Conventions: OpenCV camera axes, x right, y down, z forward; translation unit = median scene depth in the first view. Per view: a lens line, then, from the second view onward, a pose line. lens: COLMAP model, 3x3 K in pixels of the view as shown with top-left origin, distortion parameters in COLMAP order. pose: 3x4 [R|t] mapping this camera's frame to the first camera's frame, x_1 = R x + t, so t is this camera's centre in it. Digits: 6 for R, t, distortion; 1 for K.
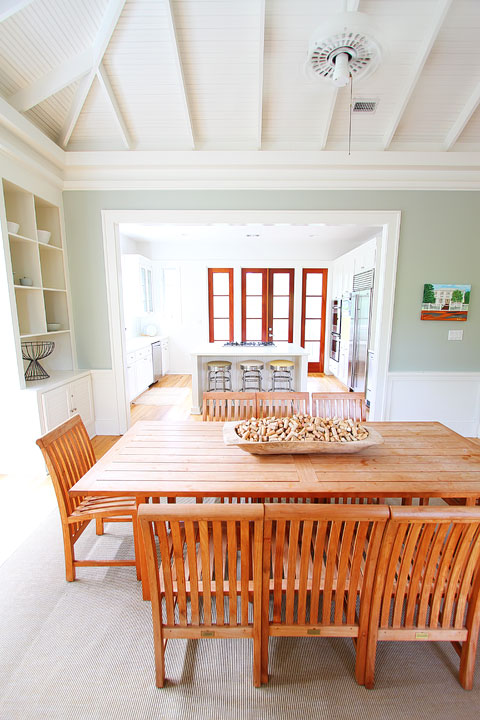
lens RADIAL K [[326.7, 0, 243.9], [0, 326.7, 361.6], [0, 0, 1]] dist [0.003188, 0.000169]
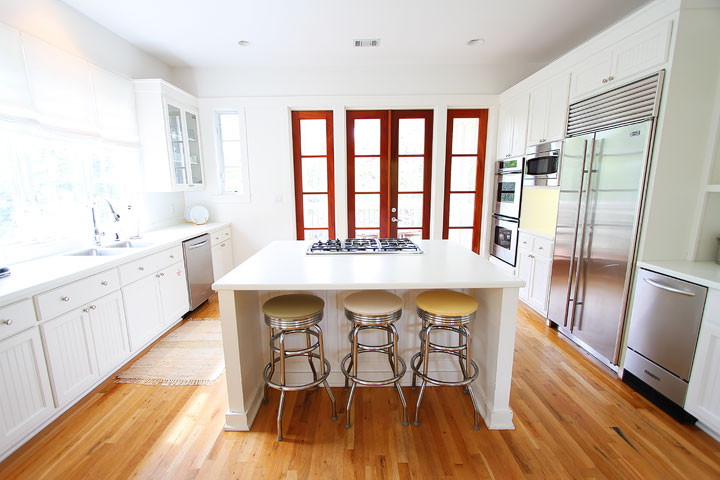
lens RADIAL K [[326.7, 0, 357.1], [0, 326.7, 243.2], [0, 0, 1]] dist [0.003188, 0.000169]
pose [[0.999757, -0.013645, 0.017304, -0.001284], [0.013281, 0.999692, 0.020944, -0.050814], [-0.017585, -0.020709, 0.999631, 0.383889]]
